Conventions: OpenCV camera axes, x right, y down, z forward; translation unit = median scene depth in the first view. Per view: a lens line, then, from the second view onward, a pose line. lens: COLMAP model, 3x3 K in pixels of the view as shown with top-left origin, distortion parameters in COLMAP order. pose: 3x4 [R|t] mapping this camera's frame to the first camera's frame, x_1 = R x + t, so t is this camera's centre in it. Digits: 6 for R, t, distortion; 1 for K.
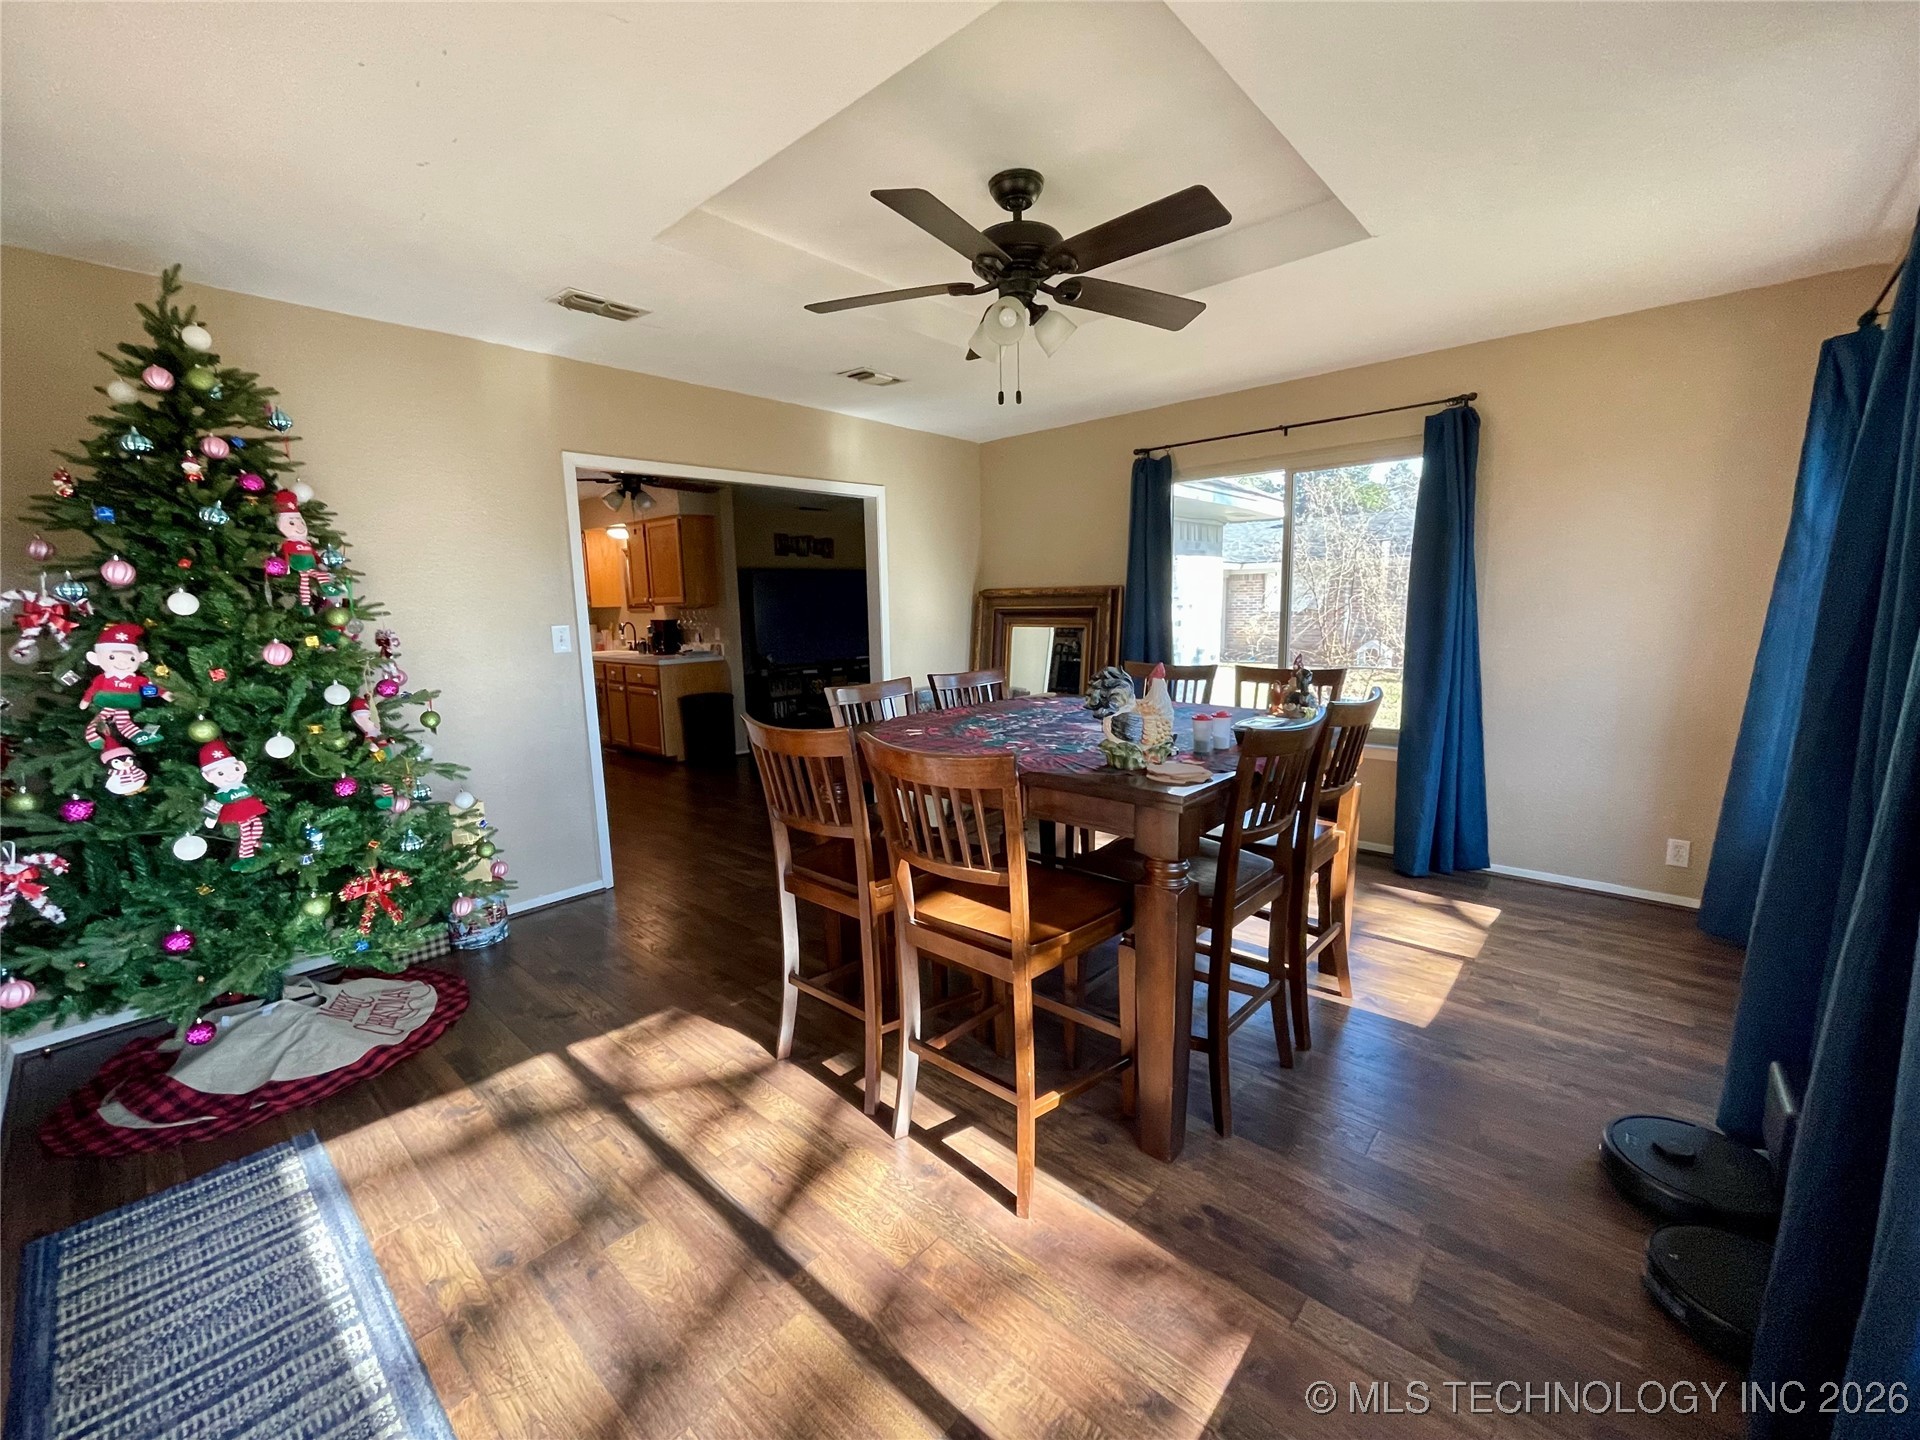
lens RADIAL K [[783.9, 0, 960.9], [0, 783.9, 716.5], [0, 0, 1]] dist [-0.005295, 0.000990]
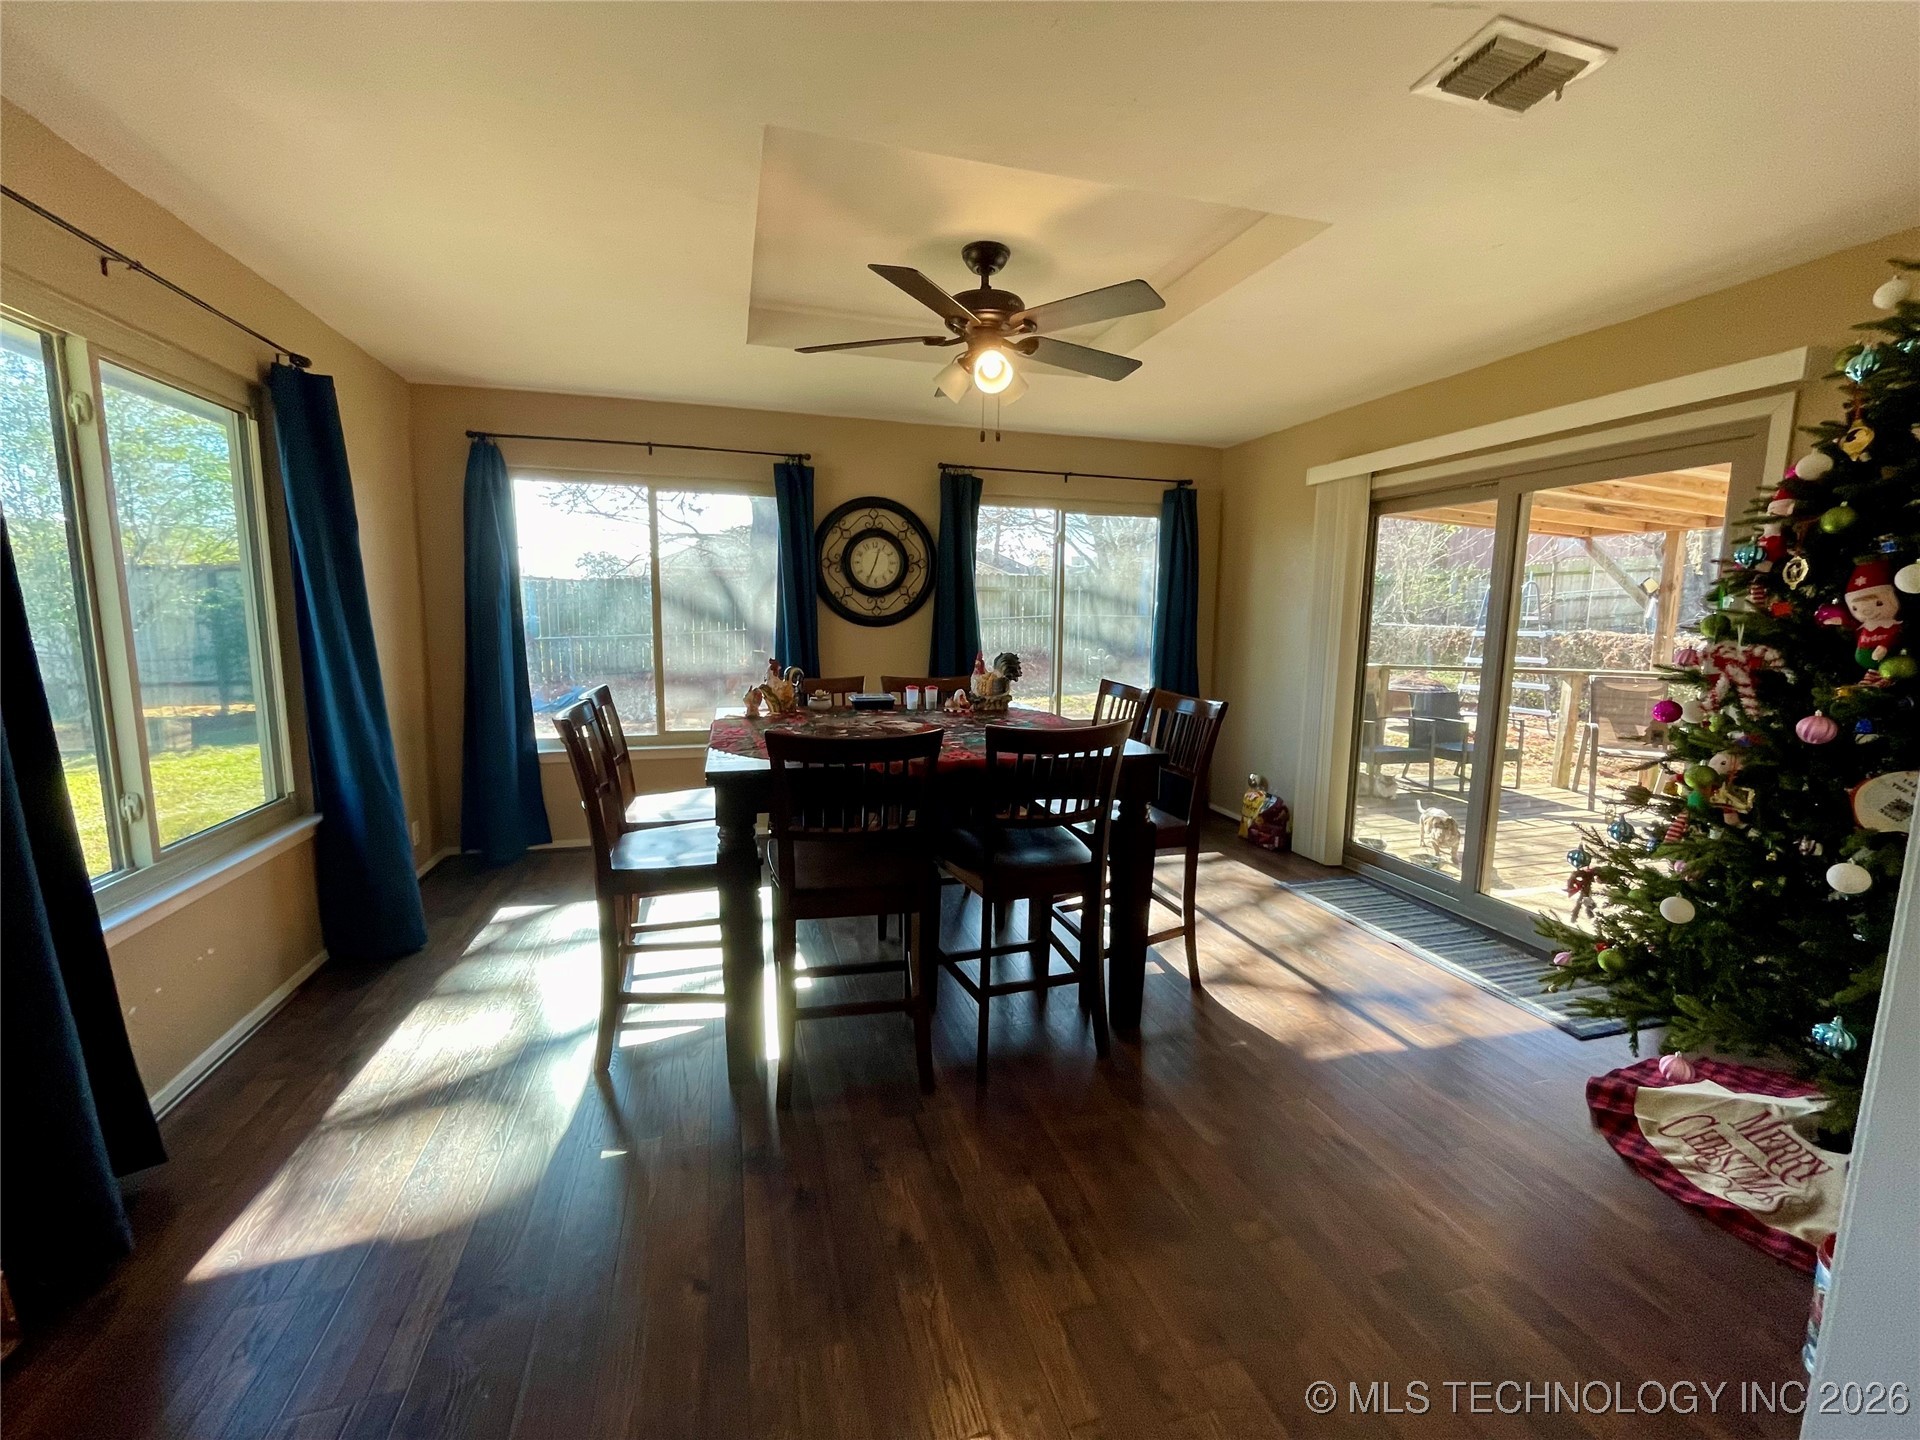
lens RADIAL K [[783.9, 0, 960.9], [0, 783.9, 716.5], [0, 0, 1]] dist [-0.005295, 0.000990]
pose [[-0.840142, -0.058282, 0.539226, -0.613954], [0.086925, 0.966889, 0.239939, -0.323342], [-0.535356, 0.248455, -0.807257, 2.280353]]
